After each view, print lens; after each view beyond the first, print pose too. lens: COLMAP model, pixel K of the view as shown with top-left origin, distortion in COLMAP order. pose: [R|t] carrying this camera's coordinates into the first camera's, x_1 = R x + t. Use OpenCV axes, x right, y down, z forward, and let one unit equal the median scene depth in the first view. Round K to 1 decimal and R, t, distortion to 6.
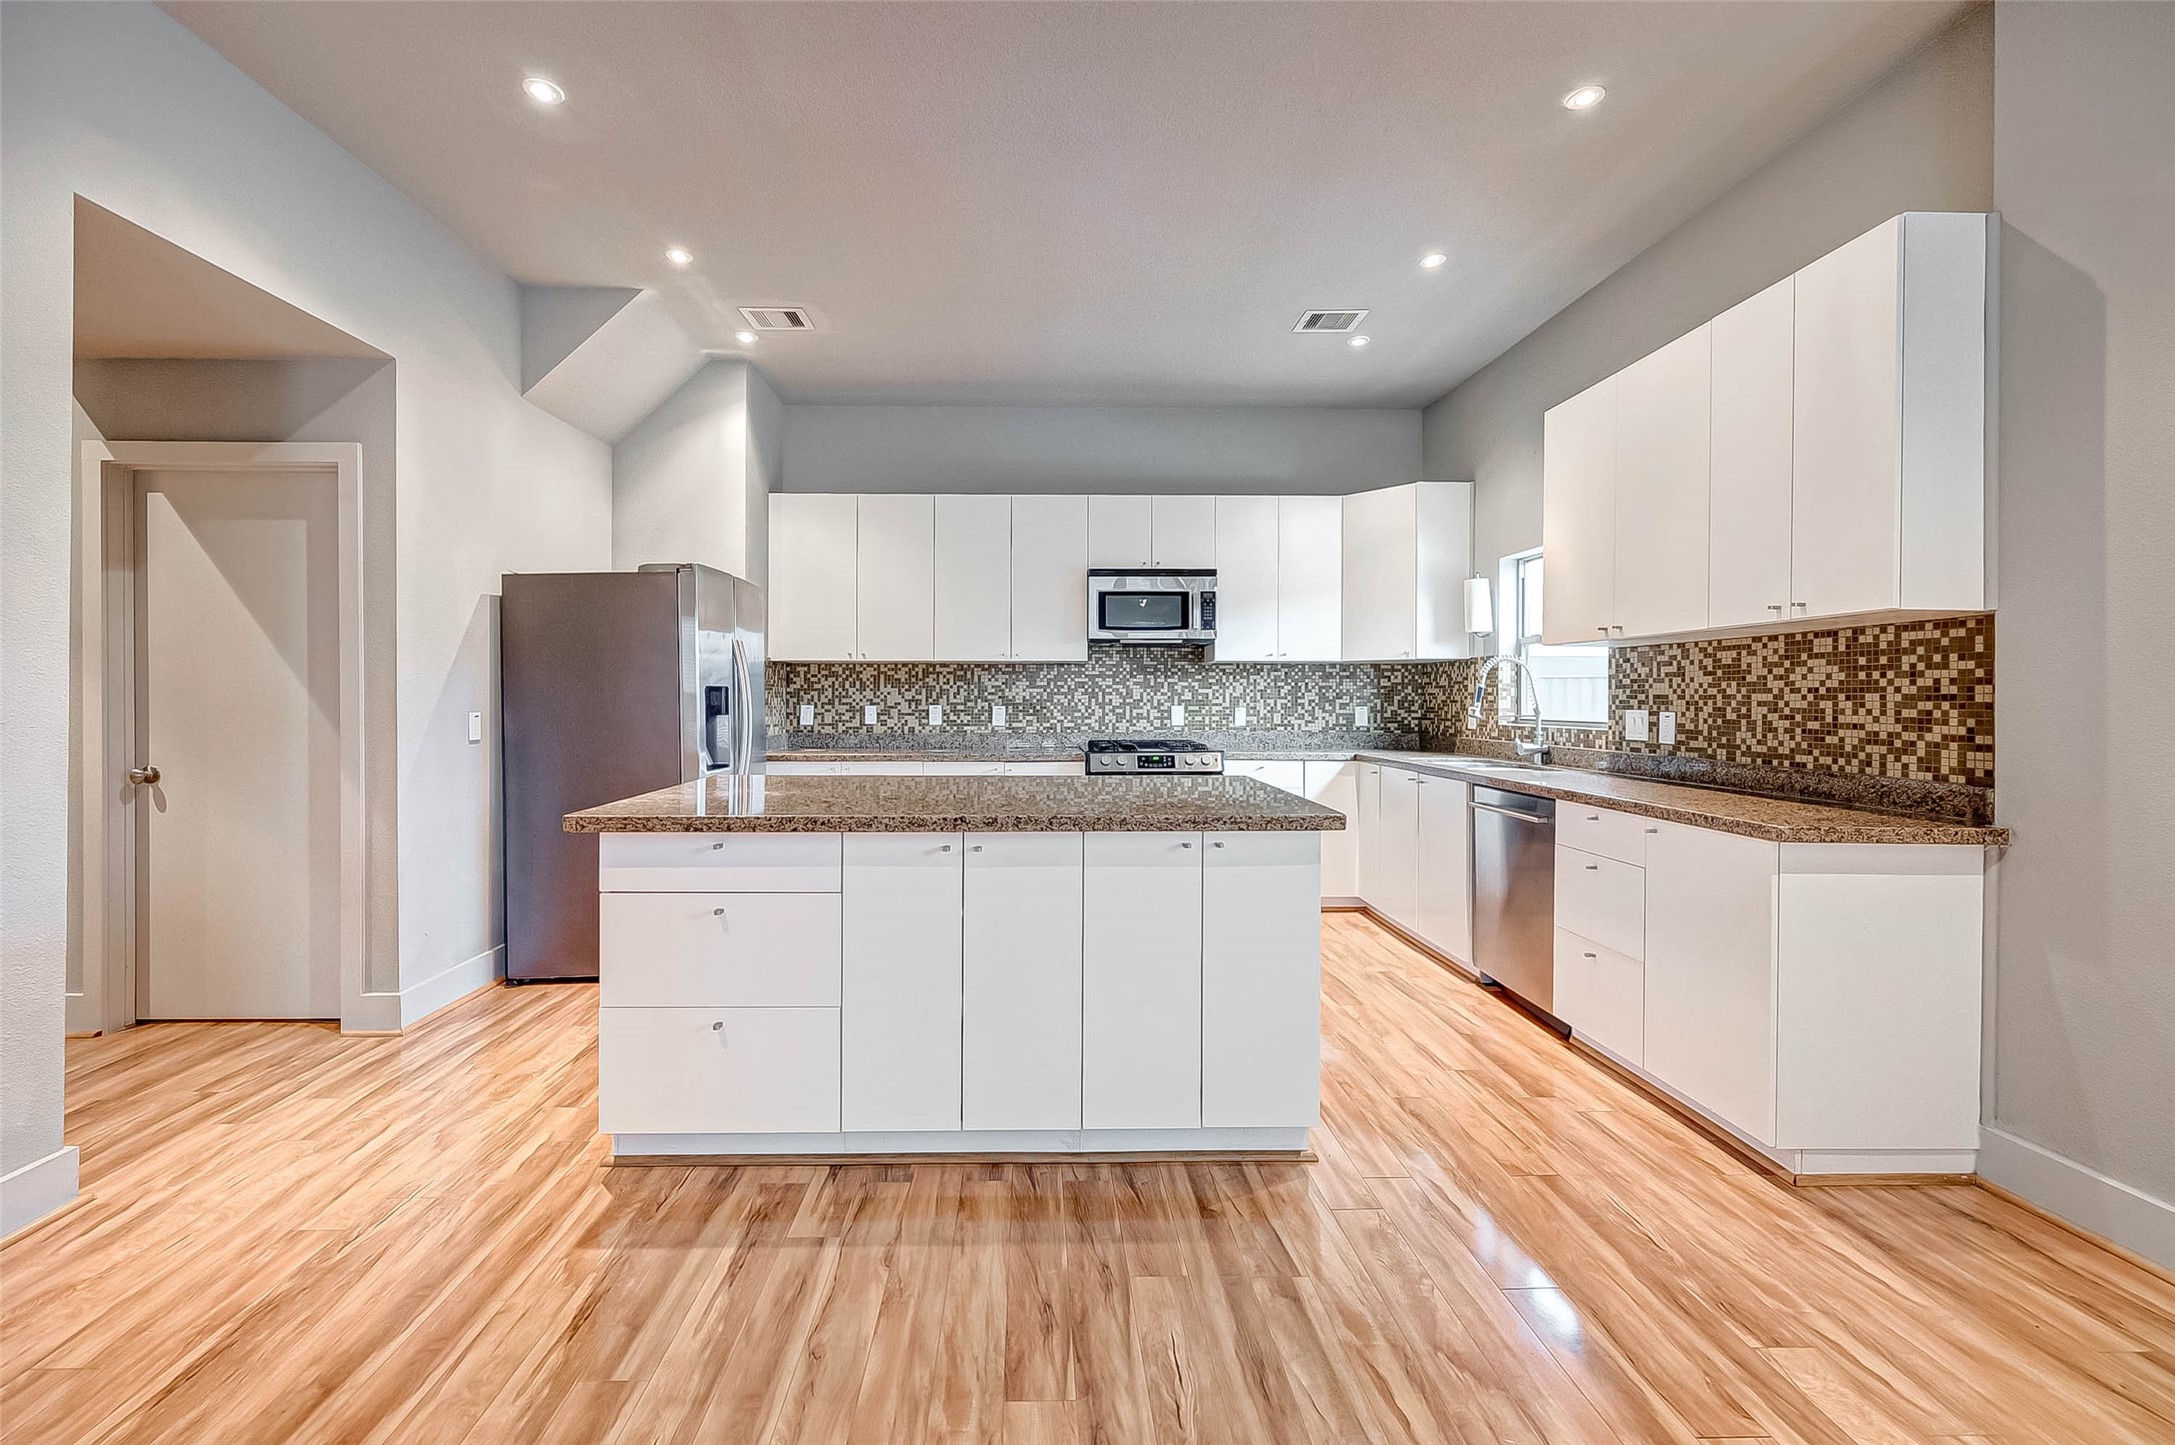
lens RADIAL K [[884.8, 0, 1049.0], [0, 884.8, 705.1], [0, 0, 1]] dist [0.001988, -0.000494]
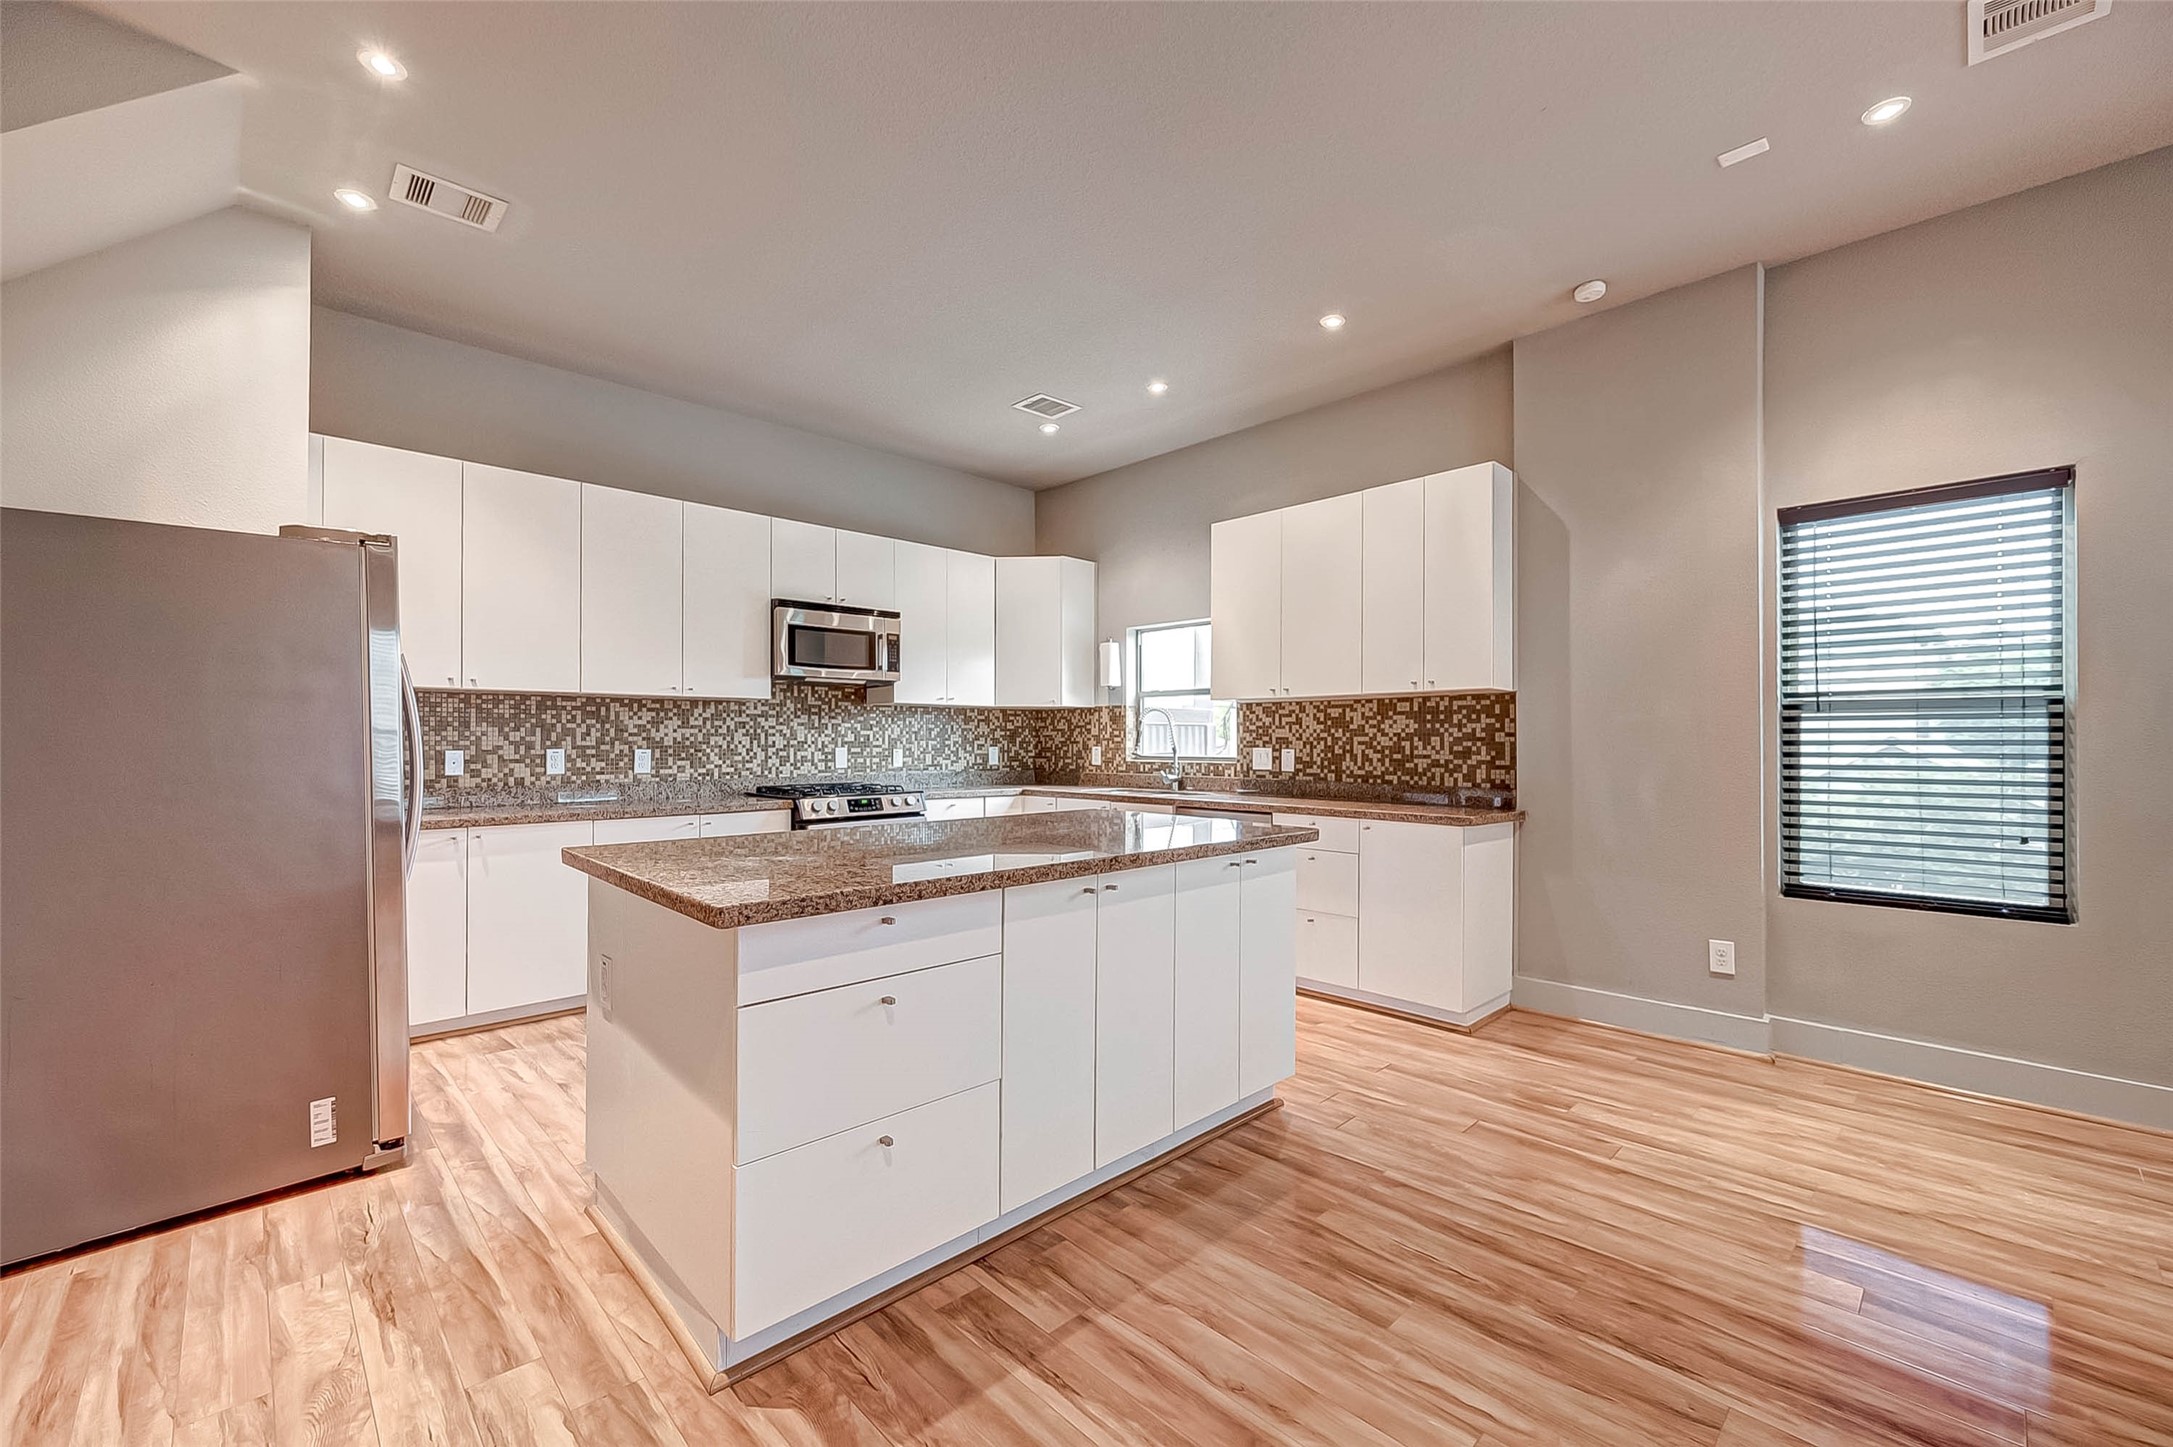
lens RADIAL K [[872.1, 0, 1098.2], [0, 872.1, 744.0], [0, 0, 1]] dist [0.002053, -0.000181]
pose [[0.730663, -0.003846, 0.682728, -0.466563], [0.005931, 0.999982, -0.000714, -0.001378], [-0.682713, 0.004571, 0.730673, 0.165558]]
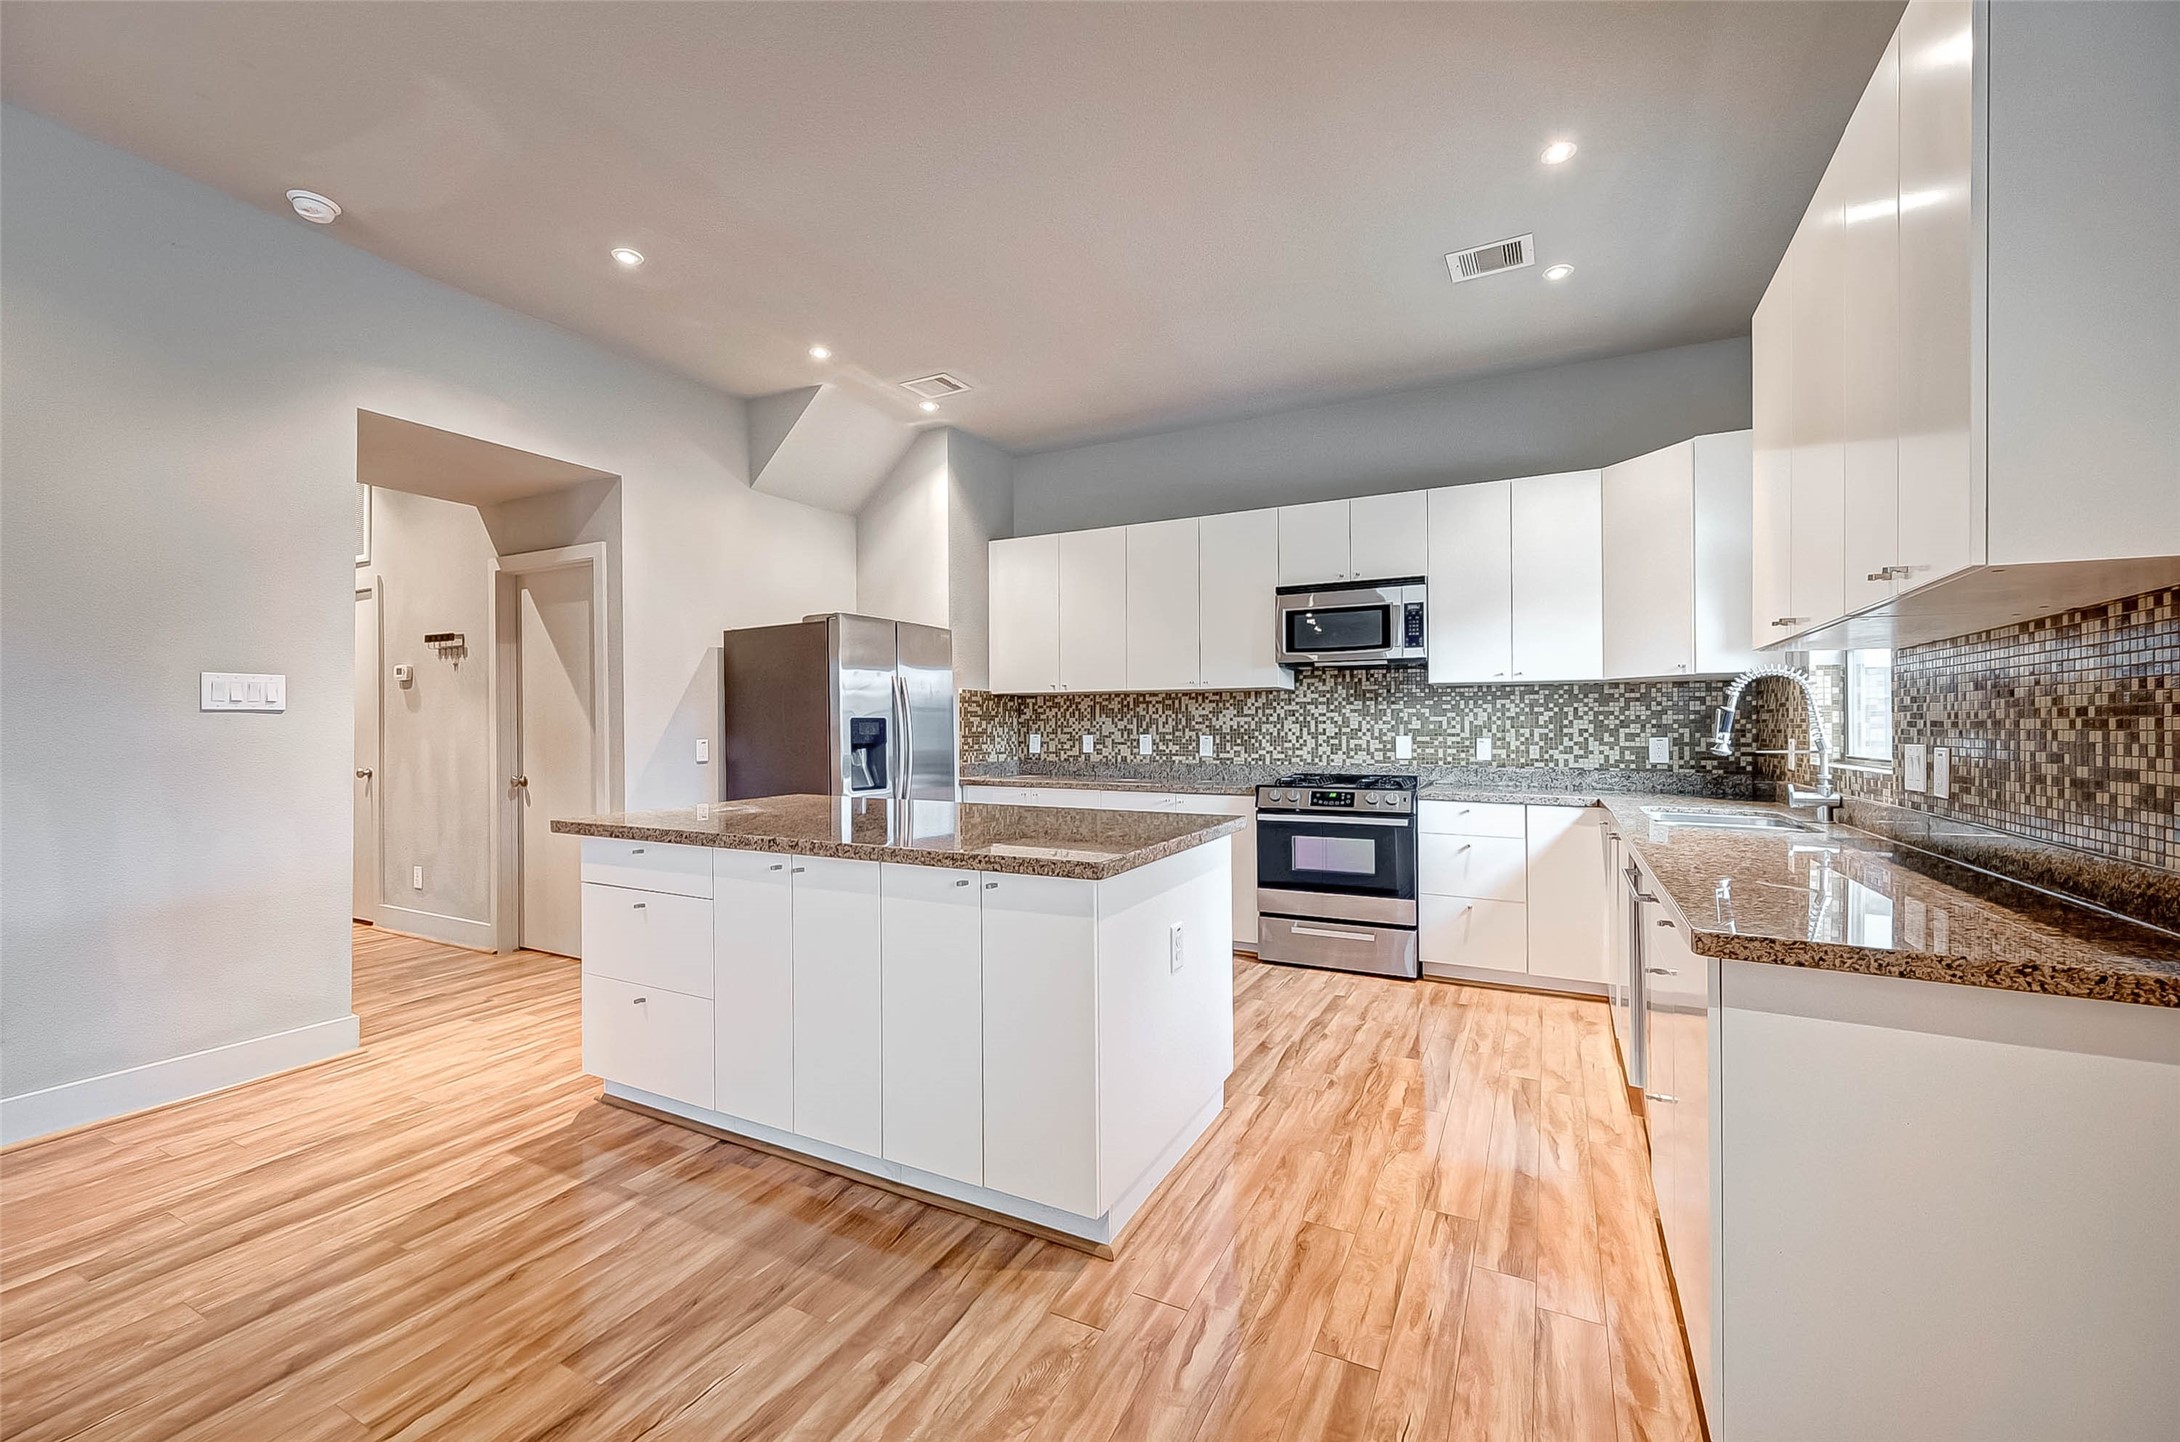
lens RADIAL K [[880.5, 0, 1077.0], [0, 880.5, 725.7], [0, 0, 1]] dist [0.000884, 0.000081]
pose [[0.876288, -0.002812, -0.481780, 0.433217], [-0.002075, 0.999952, -0.009612, -0.000655], [0.481783, 0.009422, 0.876240, 0.139538]]
